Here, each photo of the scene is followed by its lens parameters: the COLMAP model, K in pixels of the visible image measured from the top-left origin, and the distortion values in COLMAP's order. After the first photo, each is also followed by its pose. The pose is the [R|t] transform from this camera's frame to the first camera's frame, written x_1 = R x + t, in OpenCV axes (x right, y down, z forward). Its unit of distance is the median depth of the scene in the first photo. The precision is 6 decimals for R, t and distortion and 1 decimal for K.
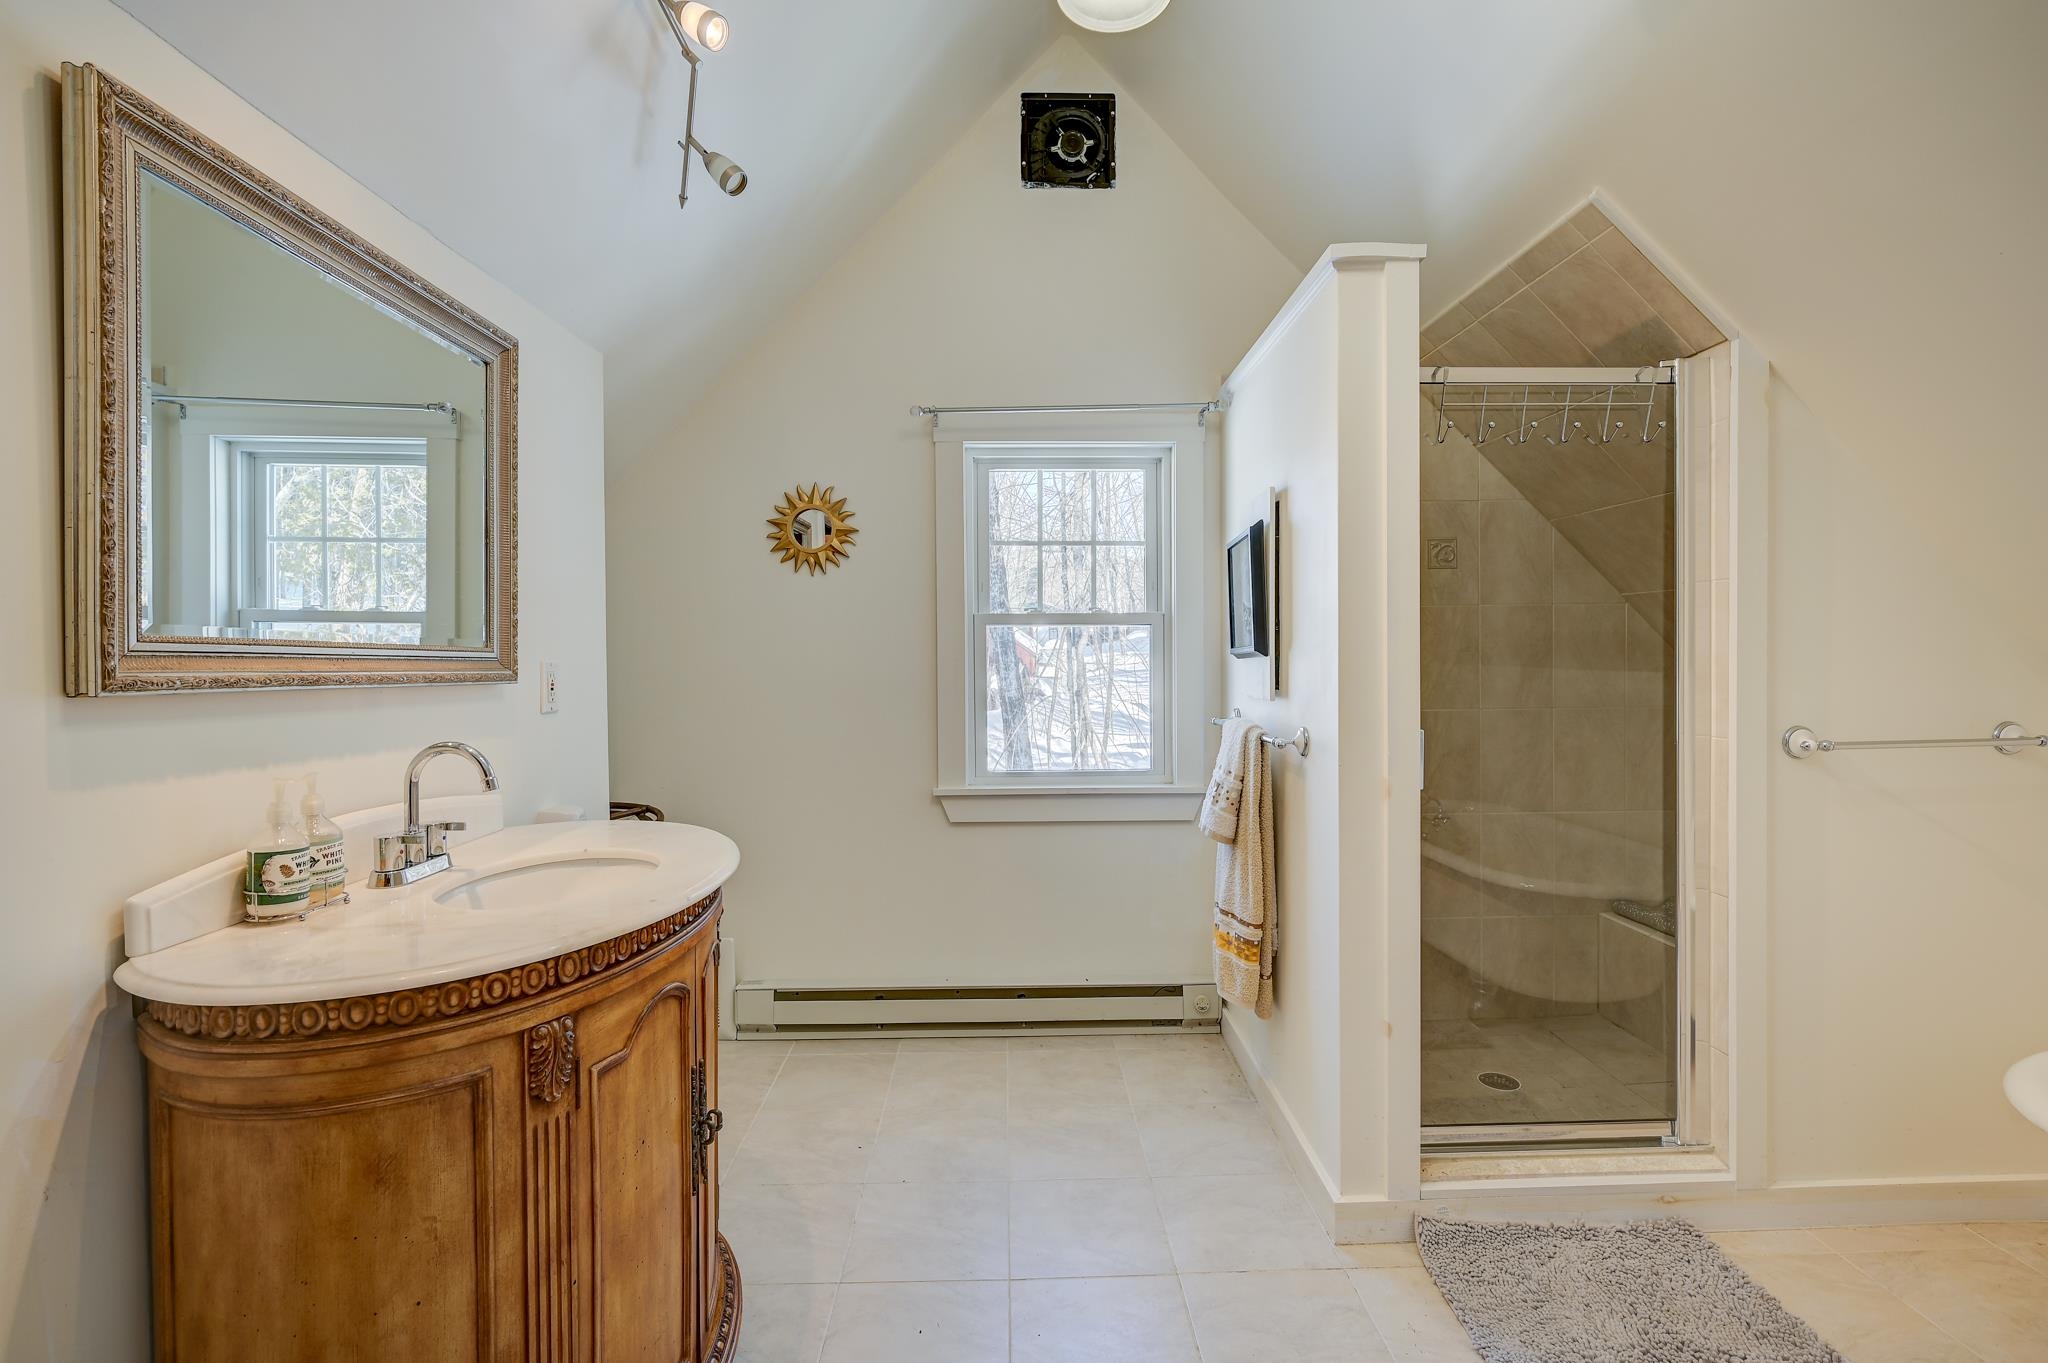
lens RADIAL K [[902.6, 0, 1028.6], [0, 902.6, 673.6], [0, 0, 1]] dist [0.002036, 0.000226]
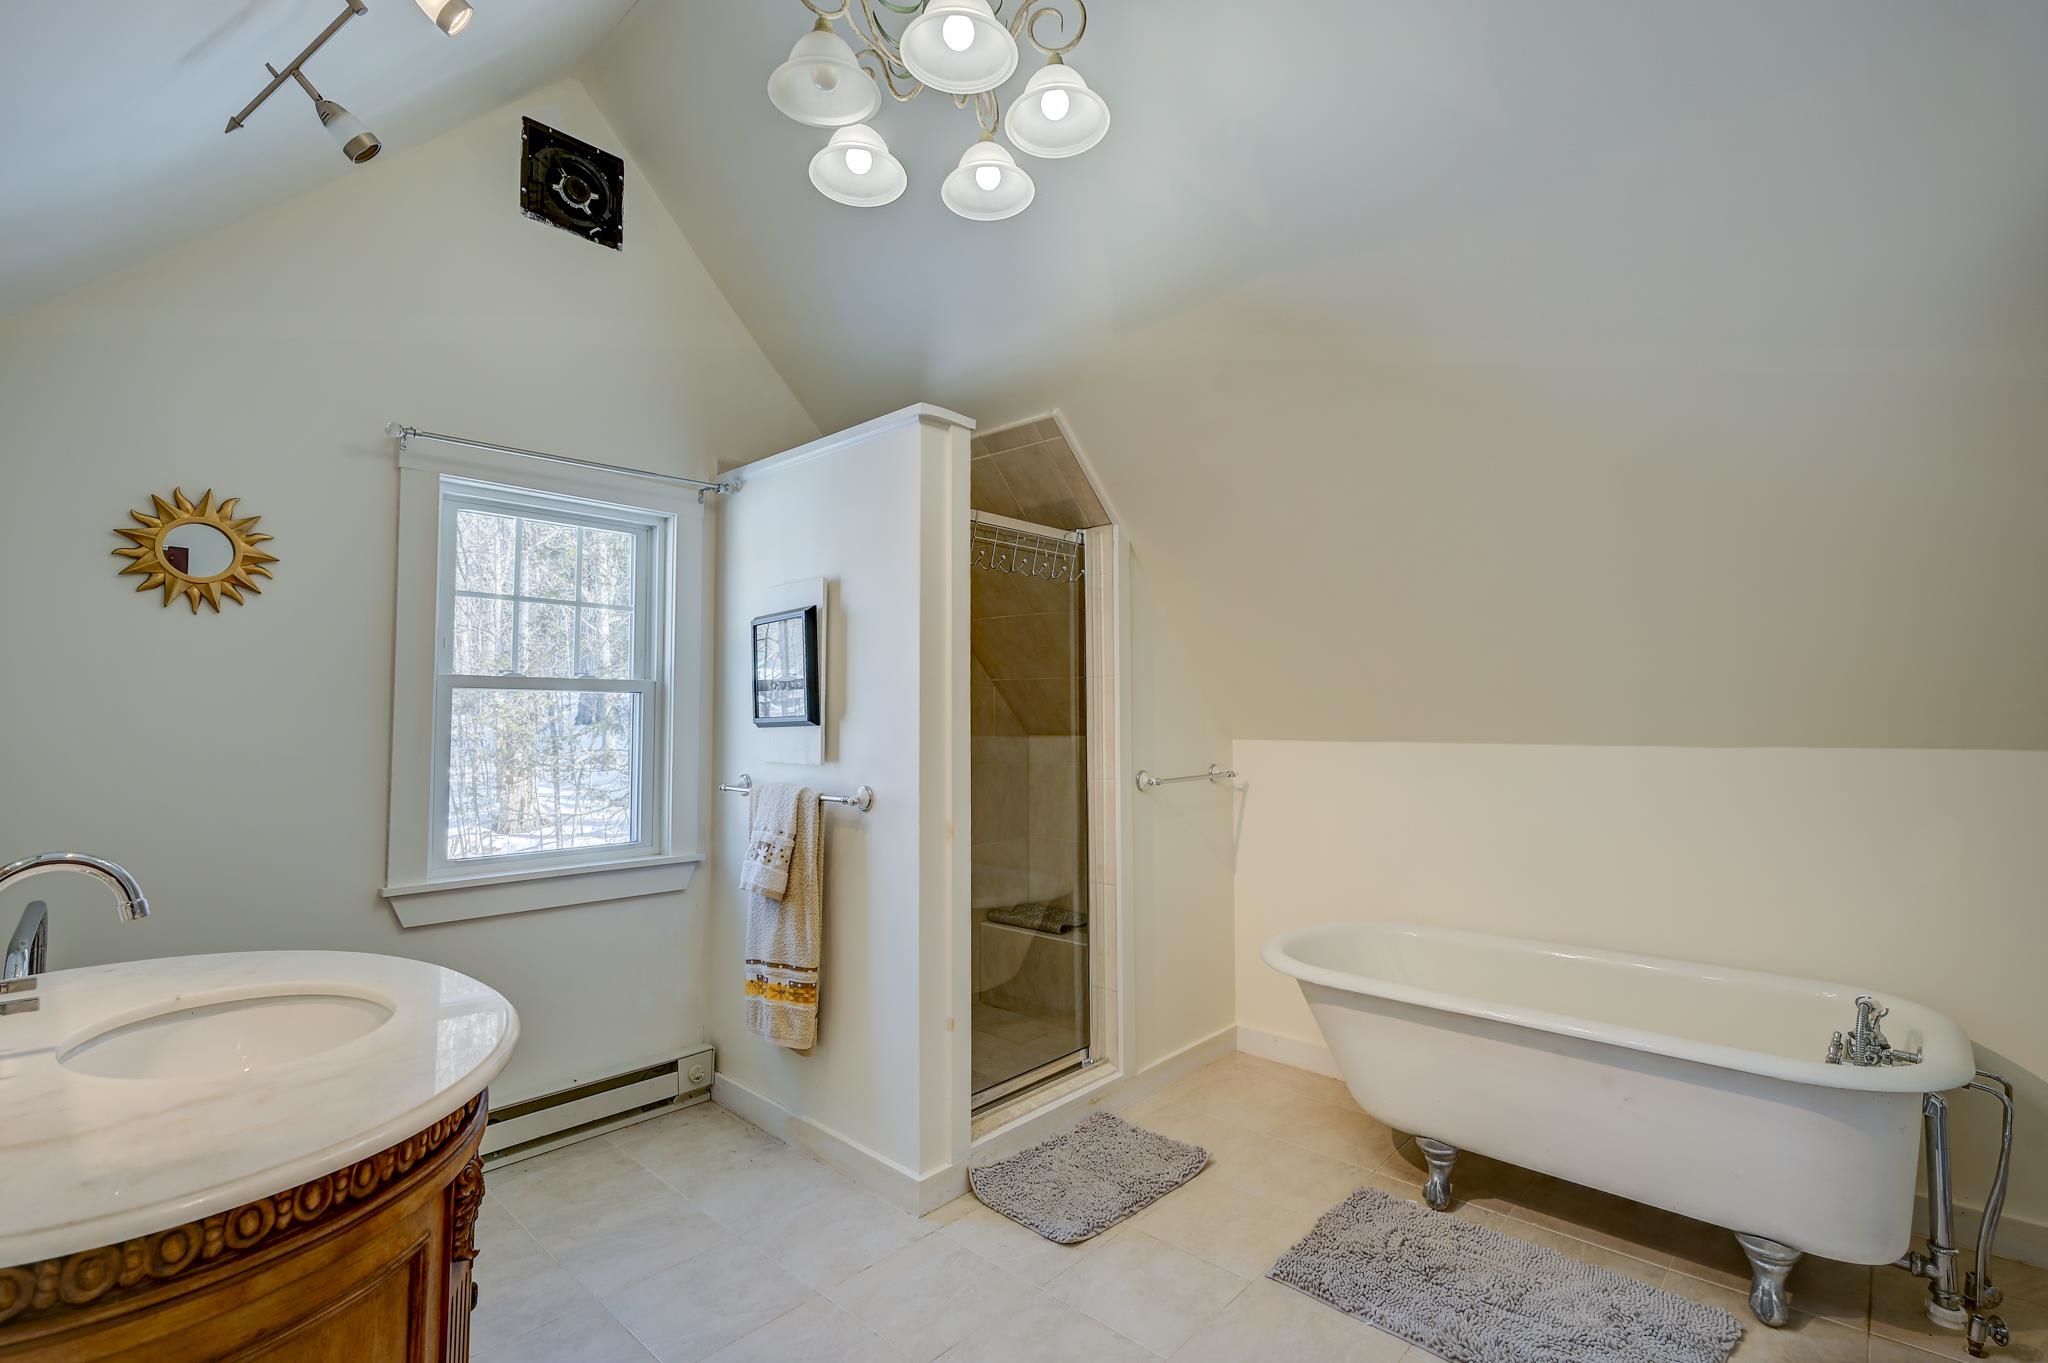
lens RADIAL K [[920.7, 0, 1028.5], [0, 920.7, 674.6], [0, 0, 1]] dist [0.000921, 0.001301]
pose [[0.702356, 0.040937, 0.710648, -0.368415], [0.010570, 0.997635, -0.067916, -0.001710], [-0.711748, 0.055213, 0.700262, 0.001476]]
